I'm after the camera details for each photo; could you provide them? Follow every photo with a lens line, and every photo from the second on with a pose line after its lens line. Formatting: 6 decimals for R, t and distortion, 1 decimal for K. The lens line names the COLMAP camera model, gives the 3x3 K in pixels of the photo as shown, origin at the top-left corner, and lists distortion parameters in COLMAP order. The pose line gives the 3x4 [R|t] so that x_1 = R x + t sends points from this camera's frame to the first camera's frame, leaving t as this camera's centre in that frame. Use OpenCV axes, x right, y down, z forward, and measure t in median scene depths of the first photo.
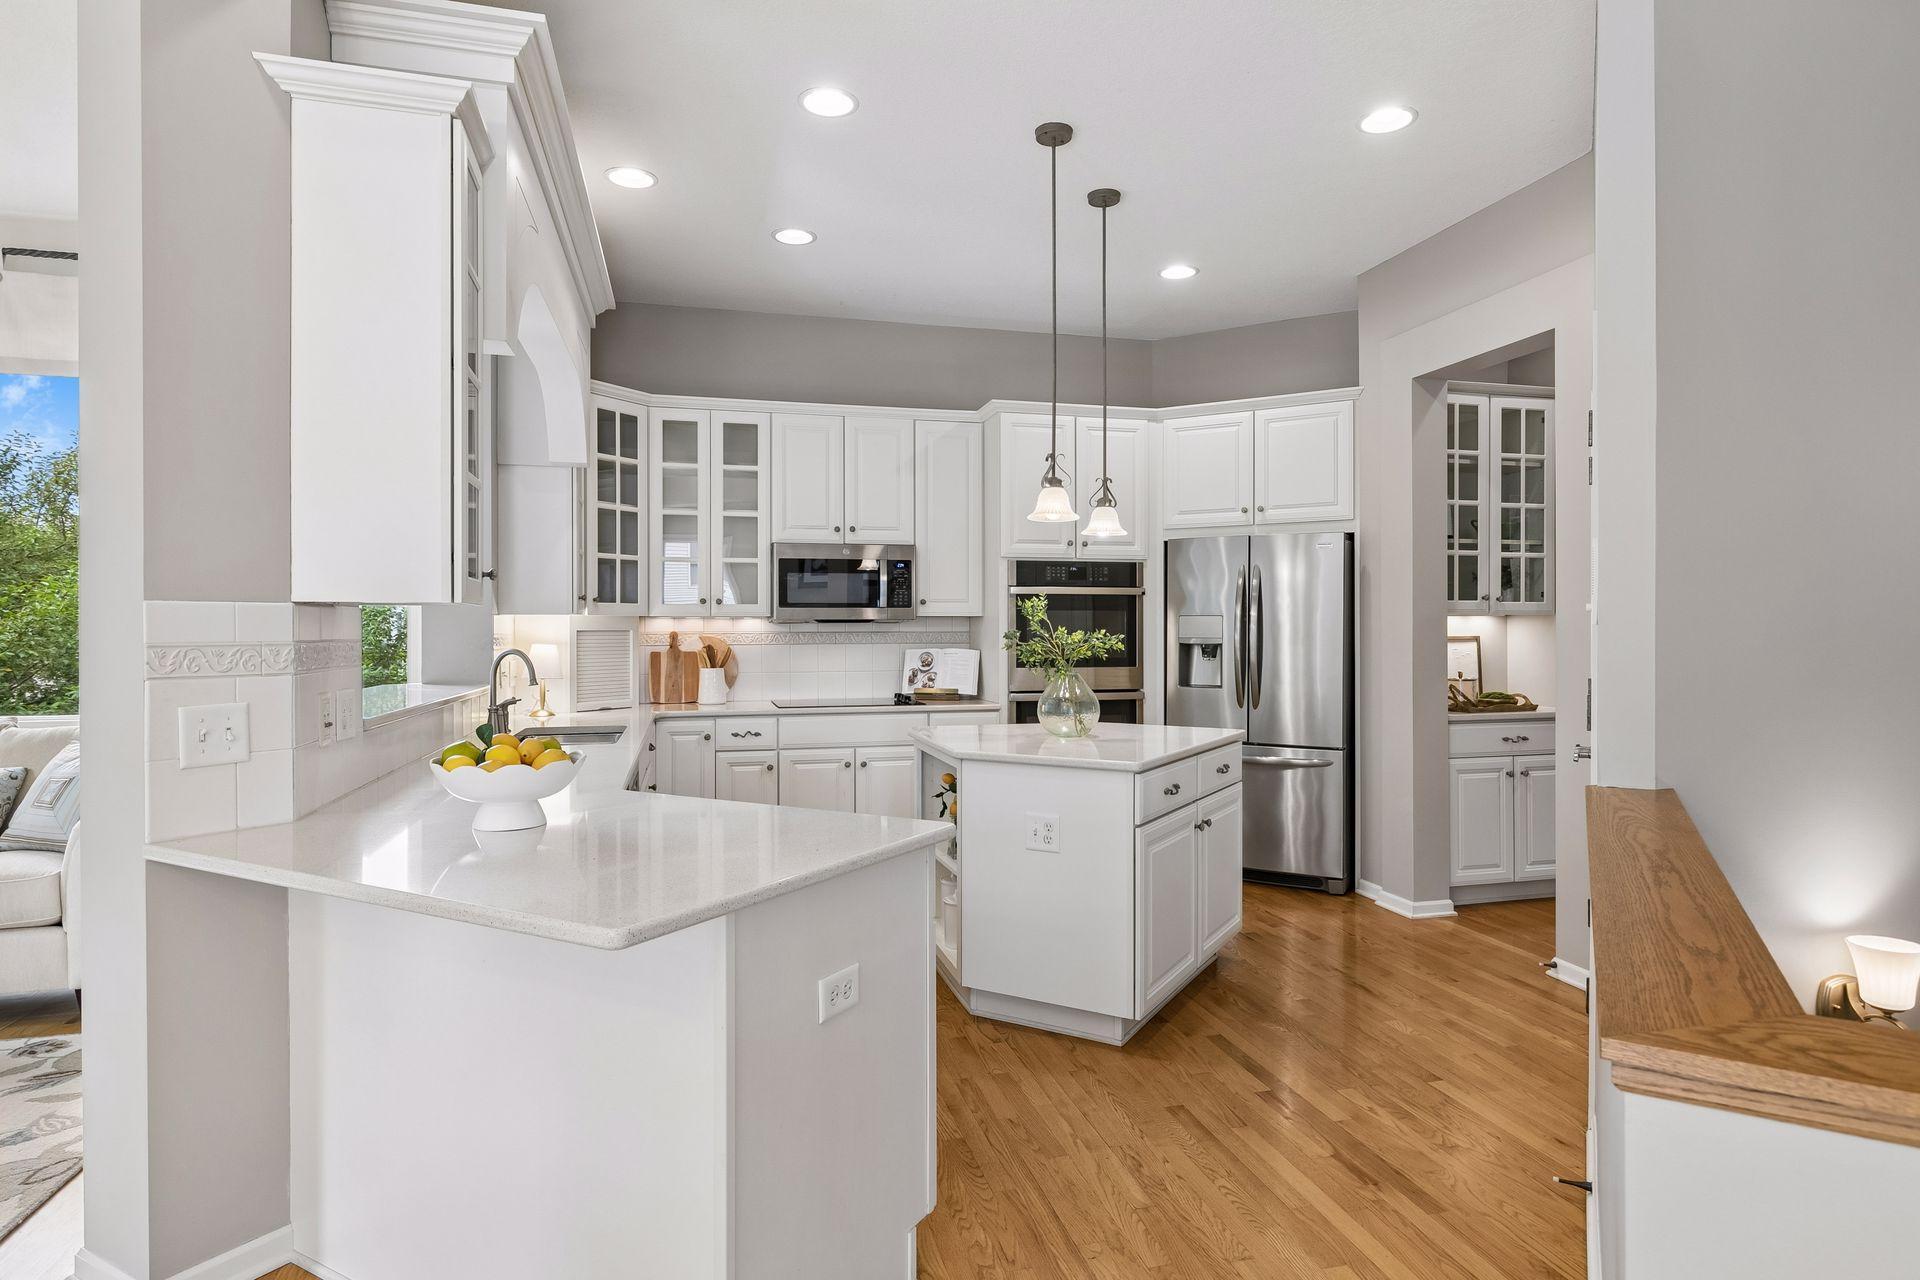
lens RADIAL K [[1020.4, 0, 997.9], [0, 1020.4, 636.1], [0, 0, 1]] dist [0.001251, 0.000288]
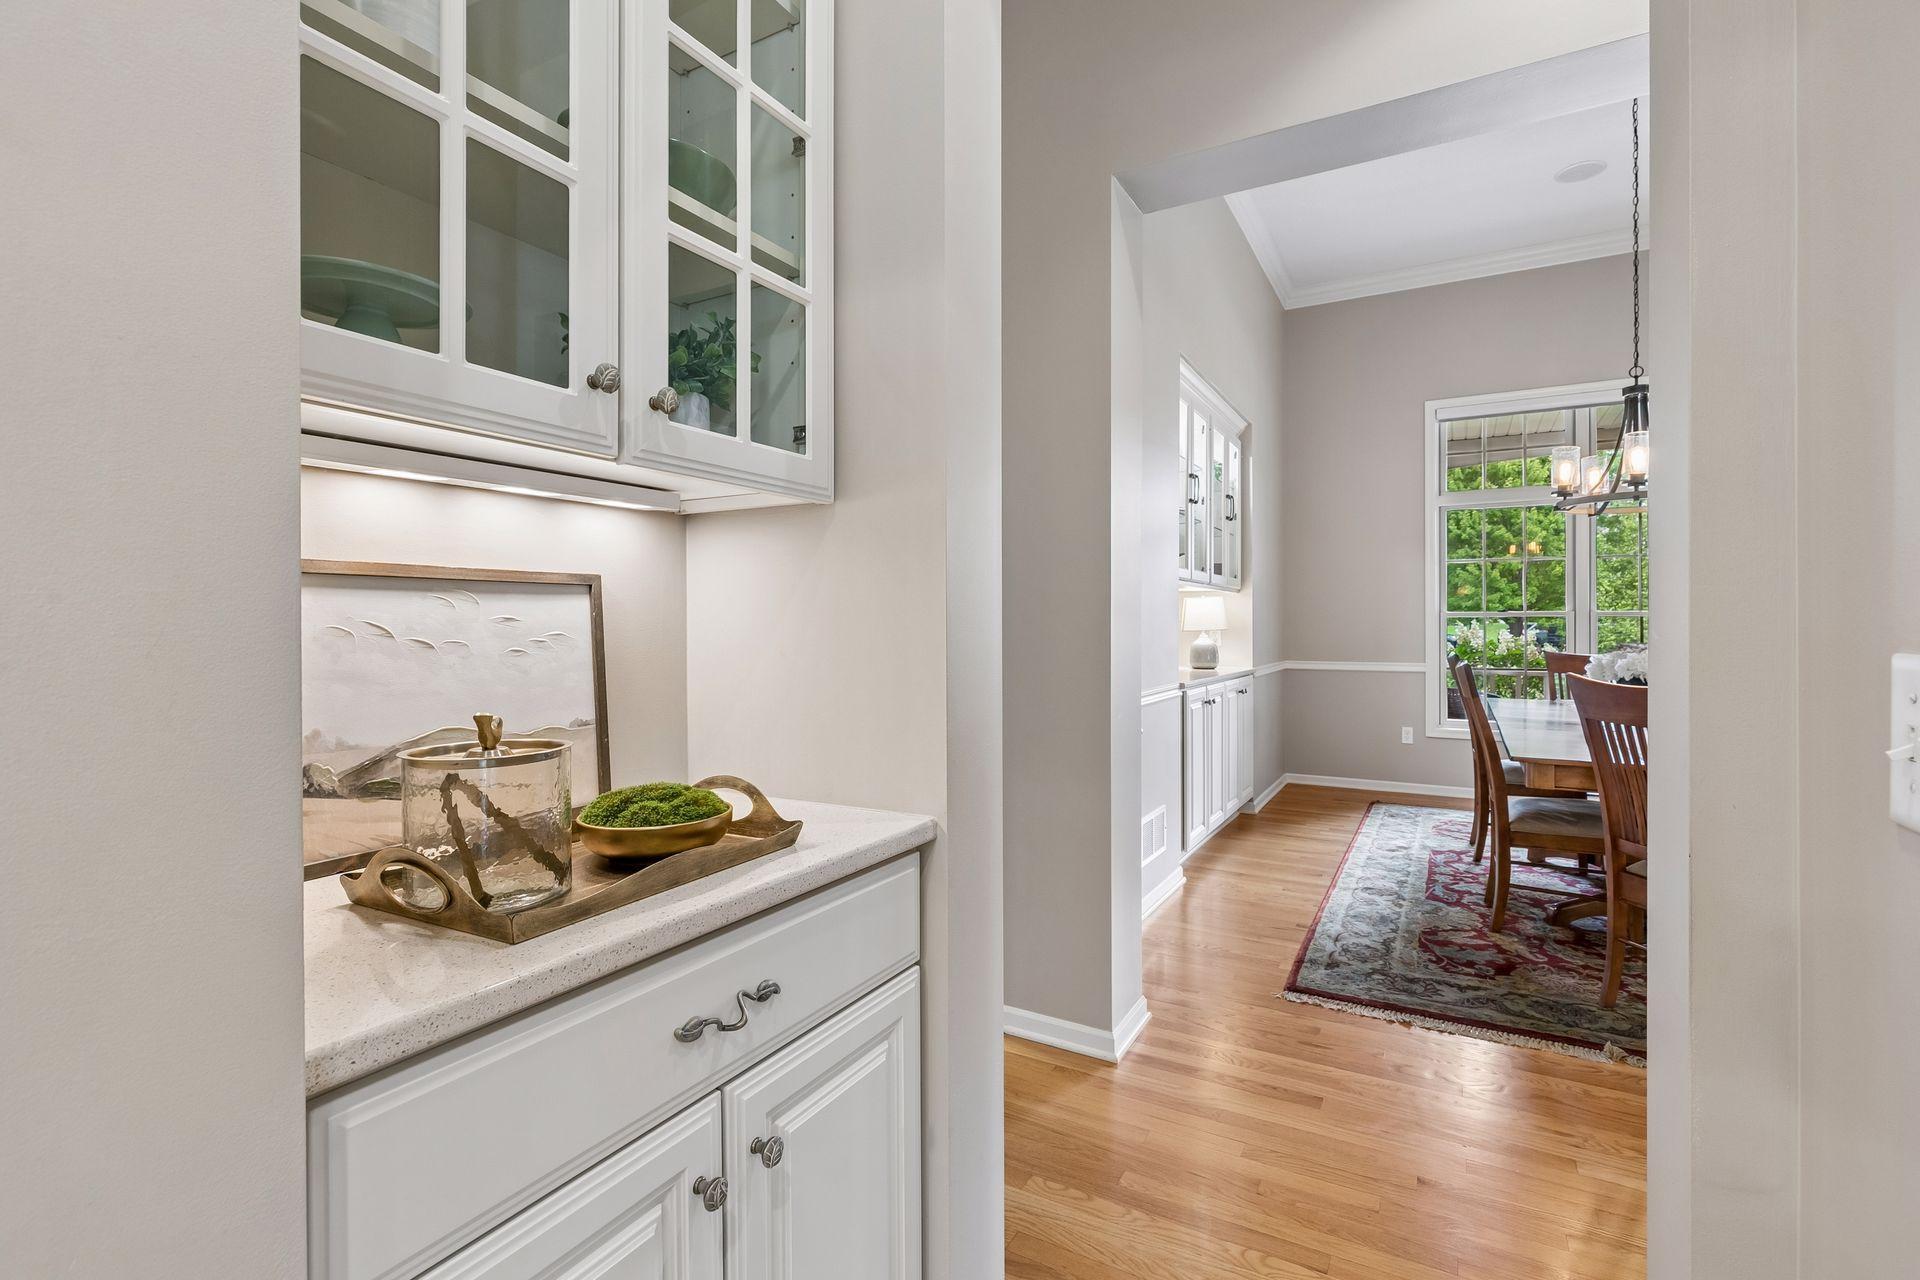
lens RADIAL K [[871.9, 0, 956.8], [0, 871.9, 630.8], [0, 0, 1]] dist [-0.001178, -0.000298]
pose [[0.717461, -0.000324, 0.696599, 0.395186], [0.004125, 0.999984, -0.003784, 0.017901], [-0.696586, 0.005589, 0.717451, 0.798490]]
